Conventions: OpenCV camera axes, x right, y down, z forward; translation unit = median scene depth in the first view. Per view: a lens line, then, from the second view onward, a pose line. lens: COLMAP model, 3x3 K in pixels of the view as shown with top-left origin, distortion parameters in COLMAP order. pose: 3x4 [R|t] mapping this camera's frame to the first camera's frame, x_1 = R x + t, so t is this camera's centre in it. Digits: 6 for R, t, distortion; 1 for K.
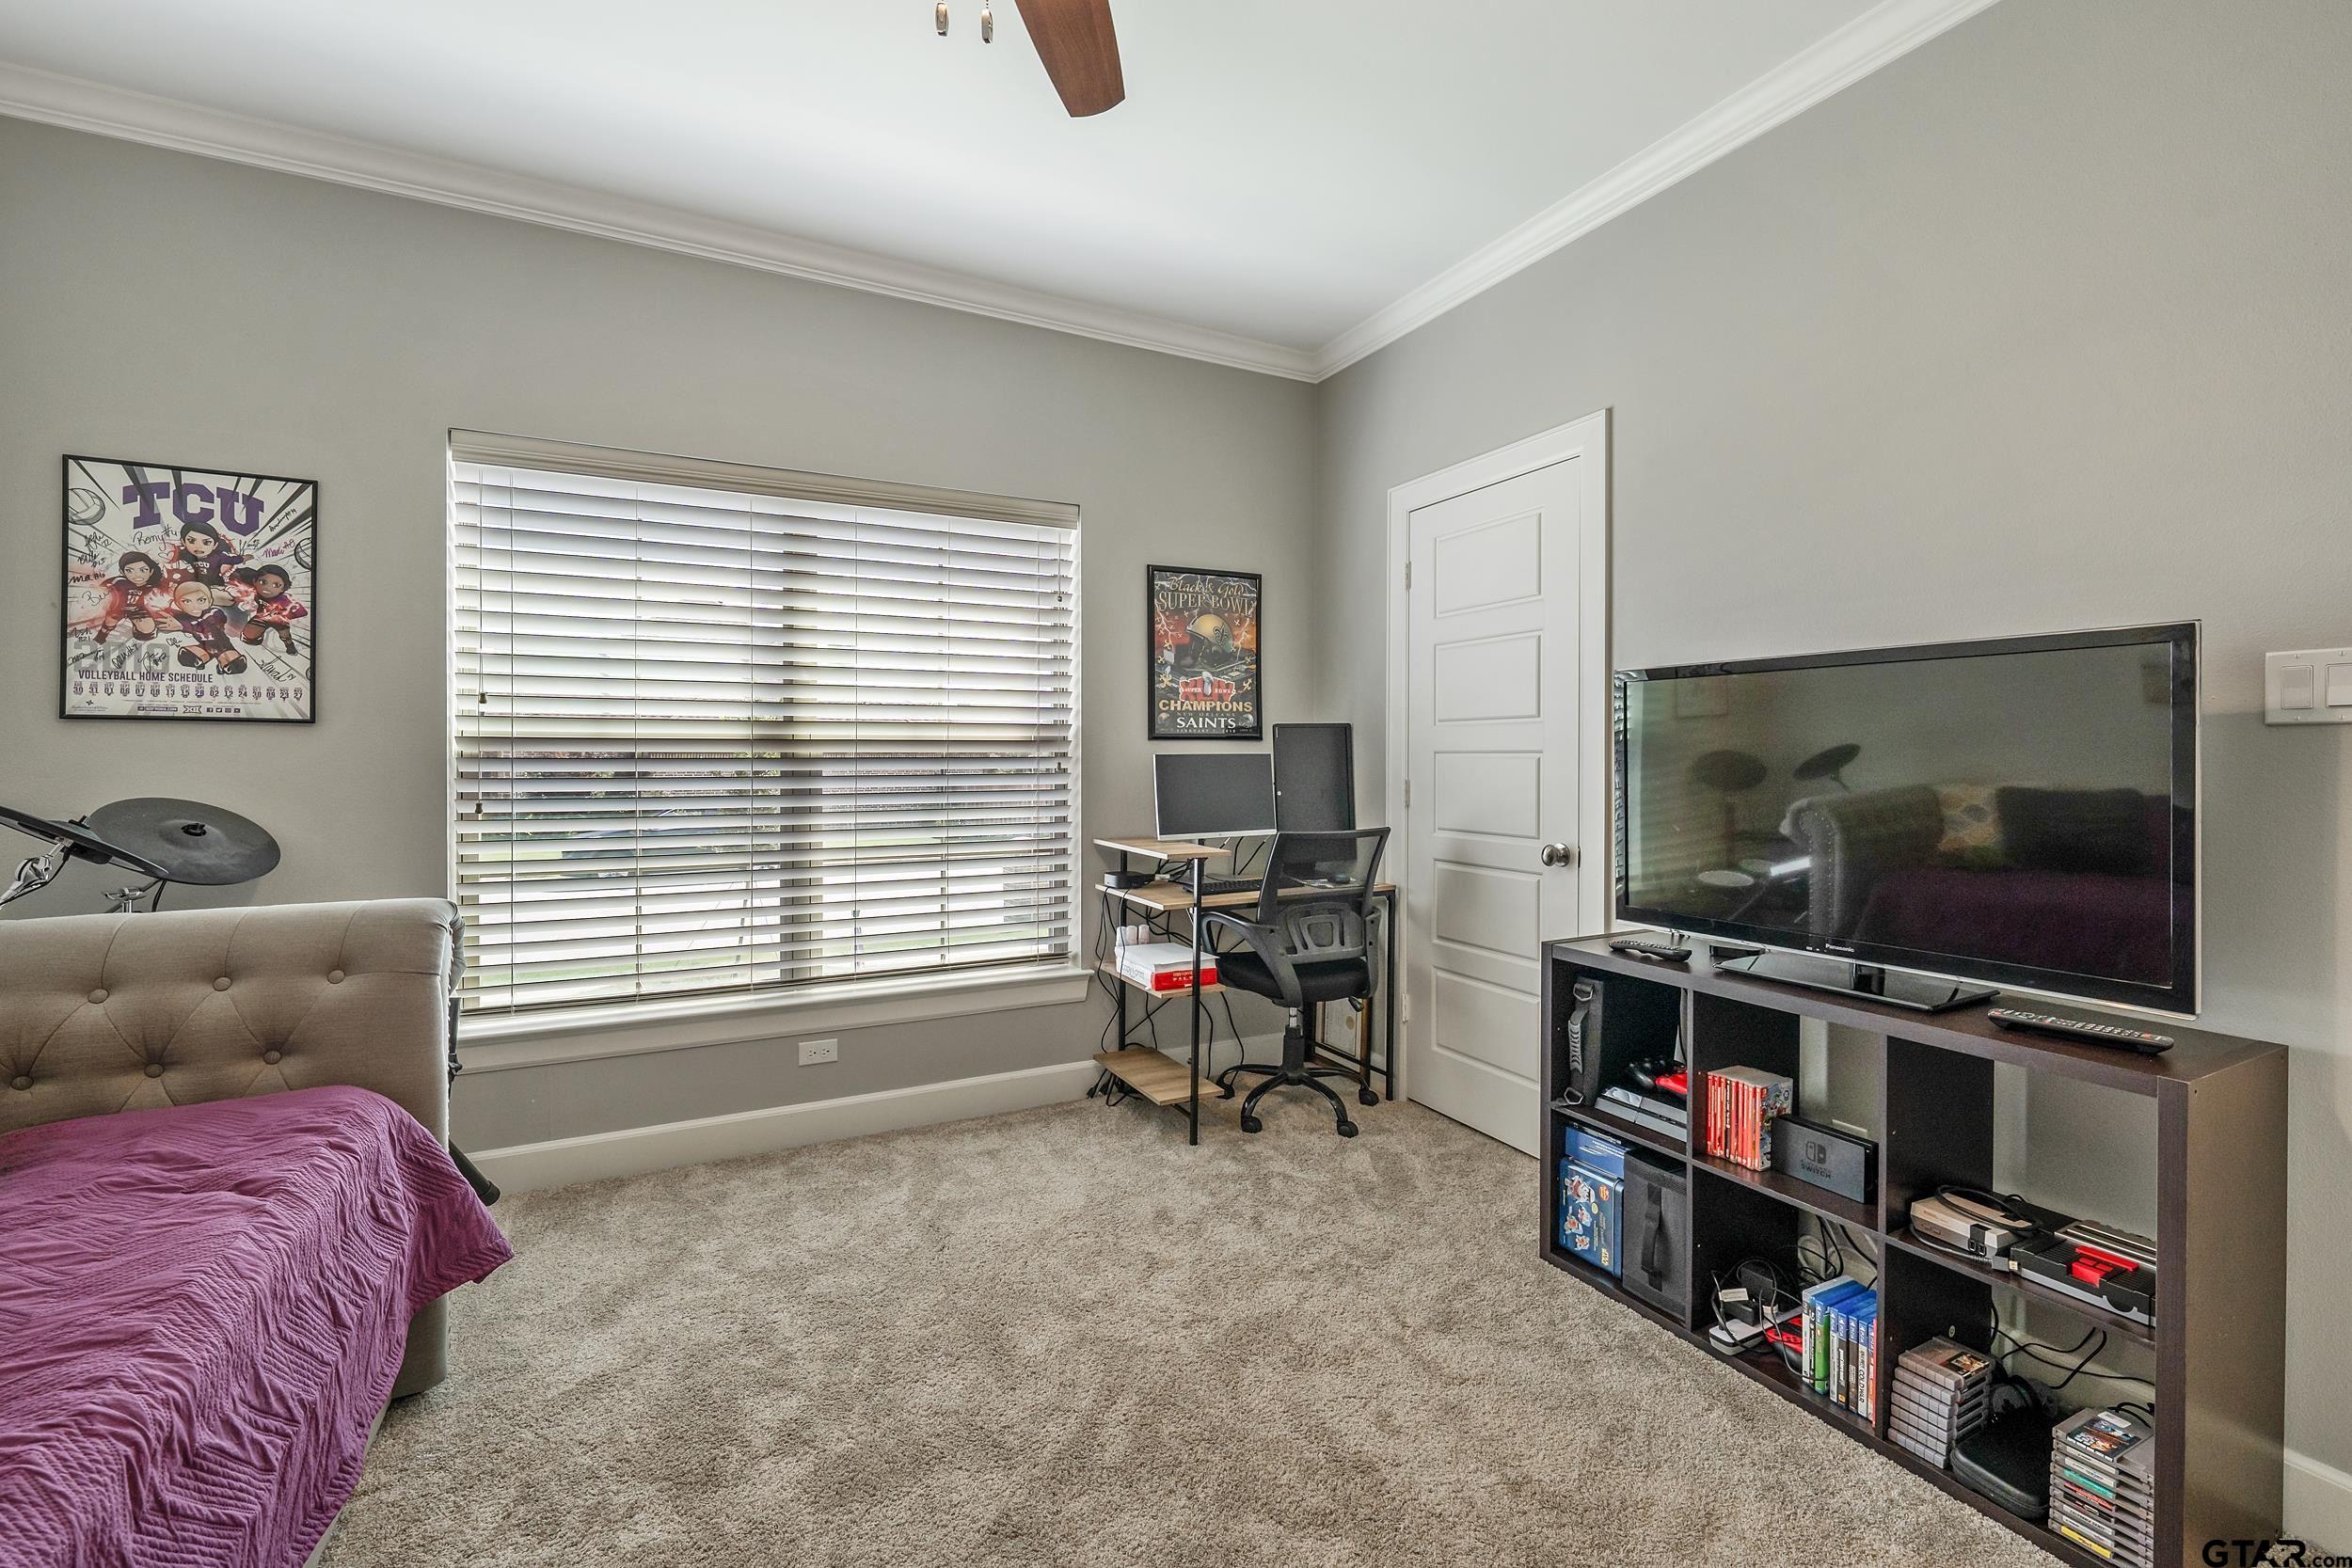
lens RADIAL K [[985.7, 0, 1171.8], [0, 985.7, 772.7], [0, 0, 1]] dist [-0.000195, 0.000065]
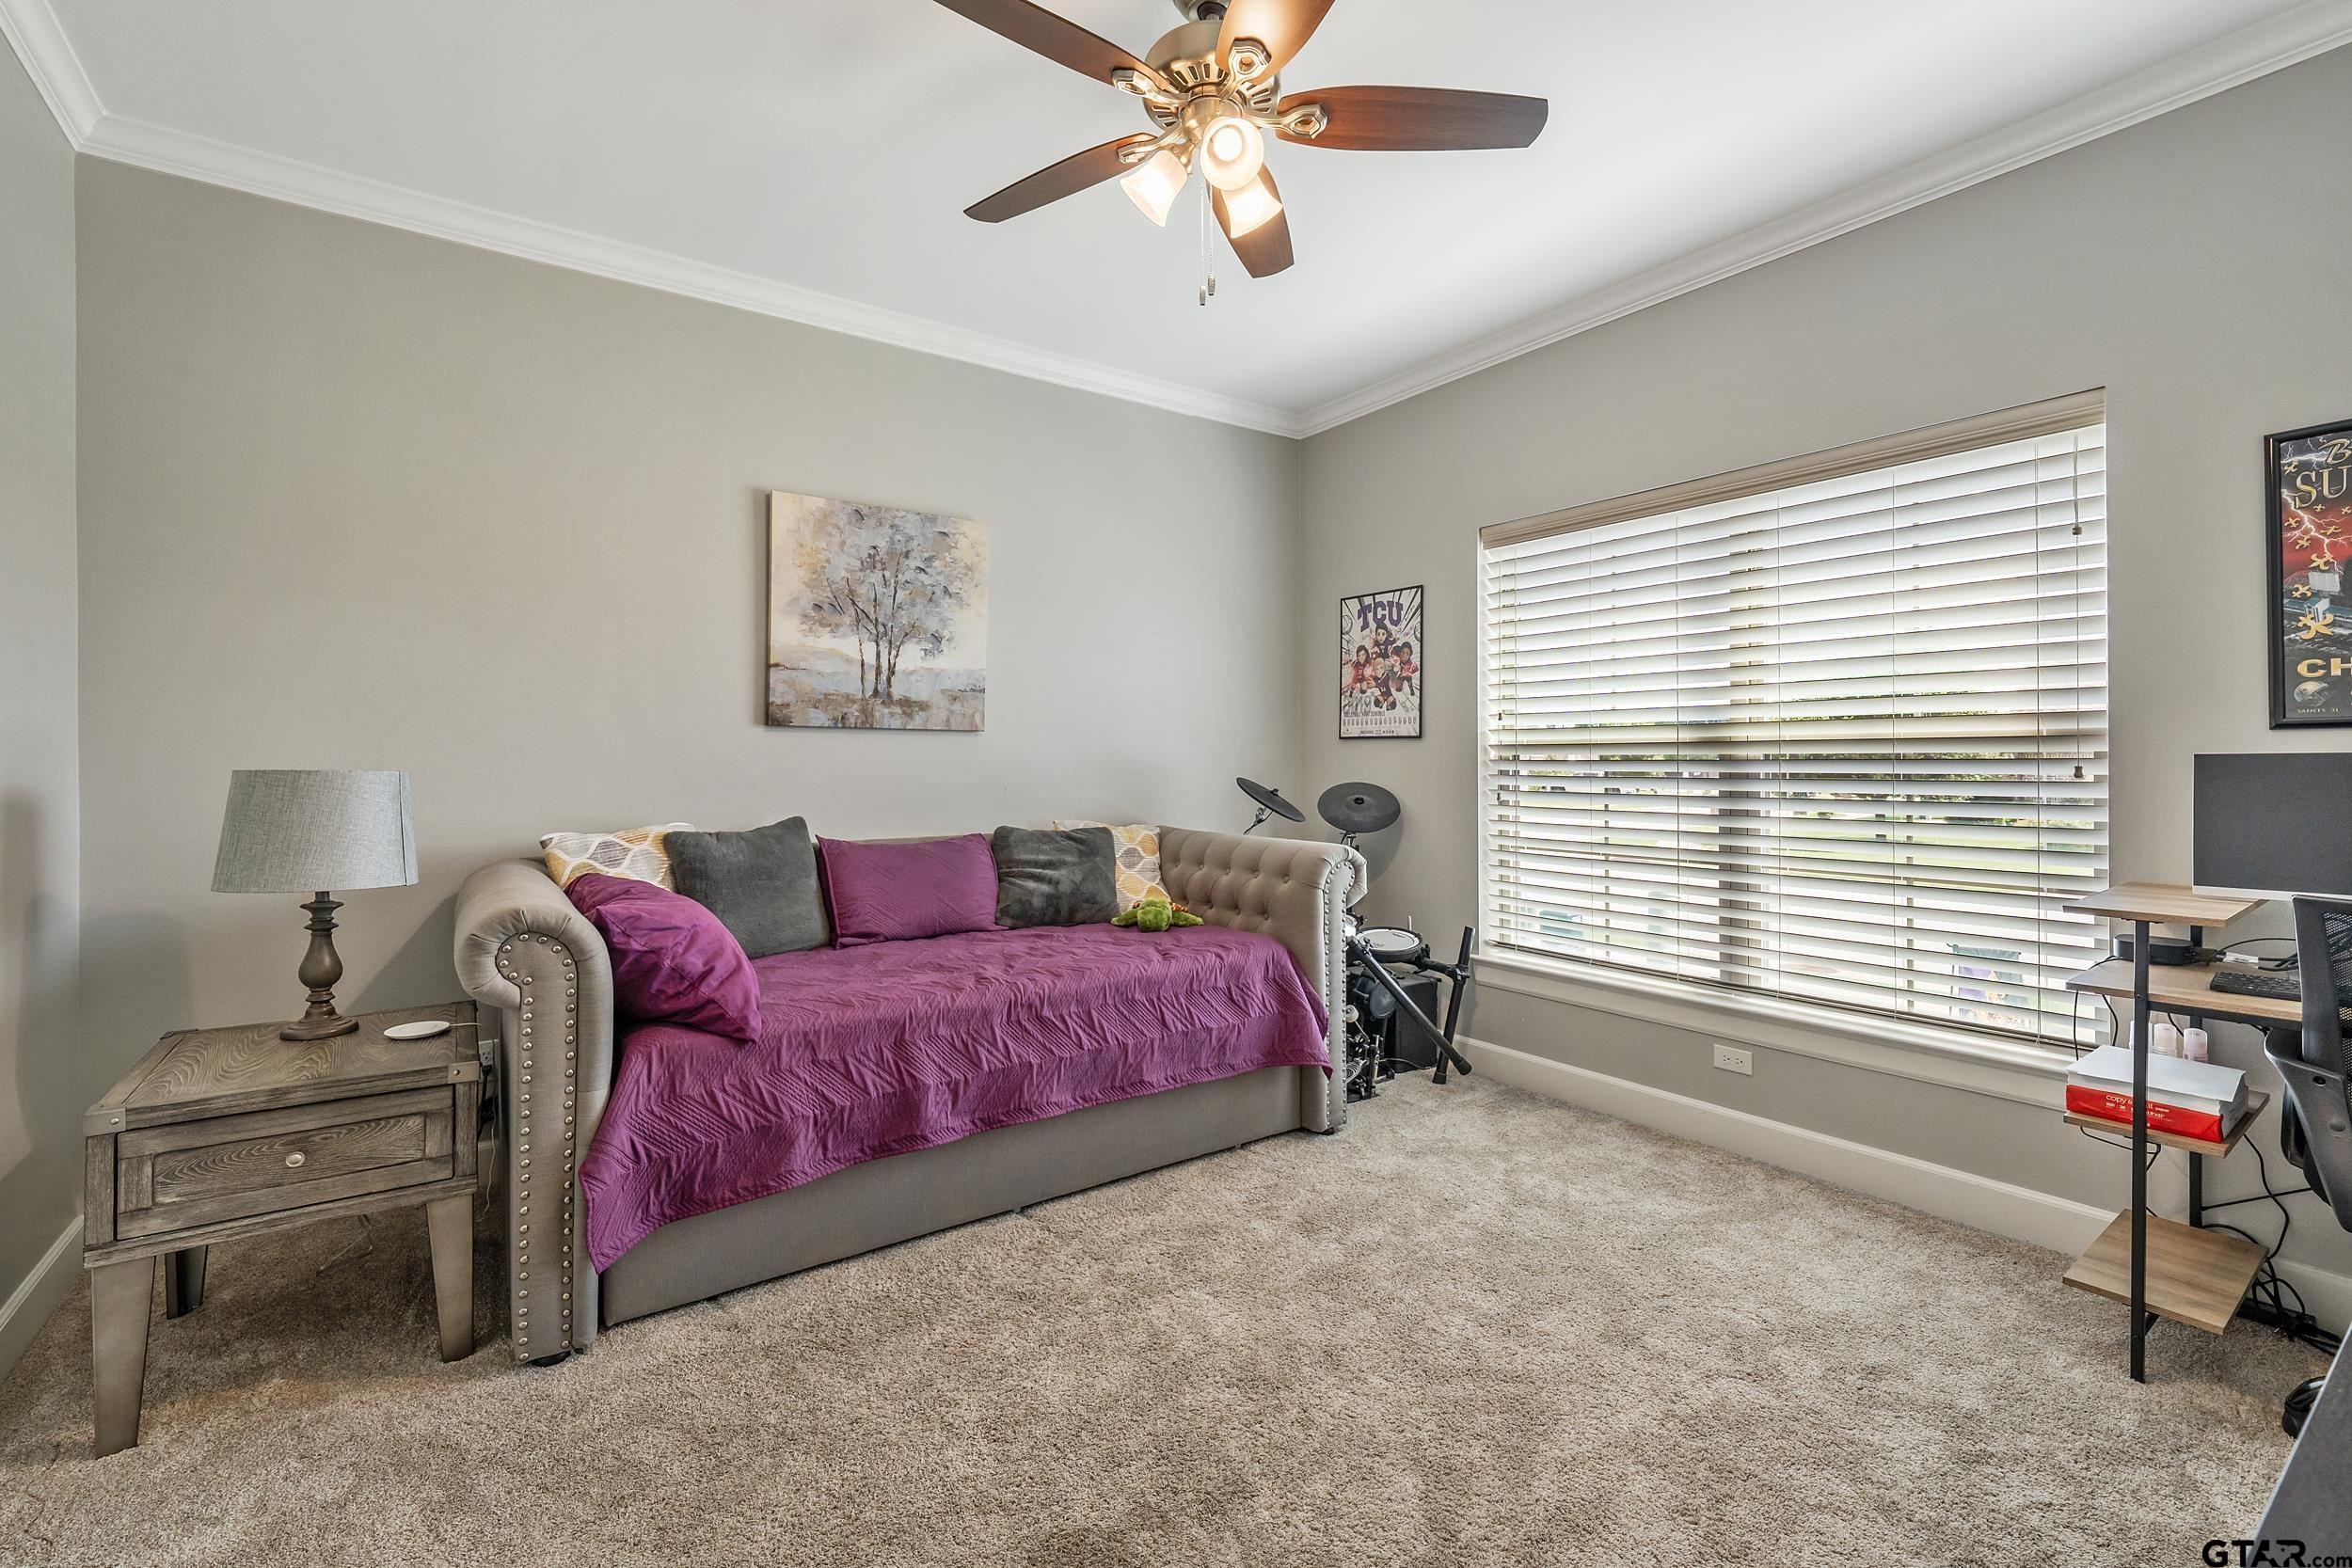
lens RADIAL K [[1079.4, 0, 1182.0], [0, 1079.4, 767.5], [0, 0, 1]] dist [0.002421, -0.000458]
pose [[0.130182, 0.007325, -0.991463, 0.800981], [-0.013164, 0.999897, 0.005659, -0.007793], [0.991403, 0.012315, 0.130265, 0.395277]]
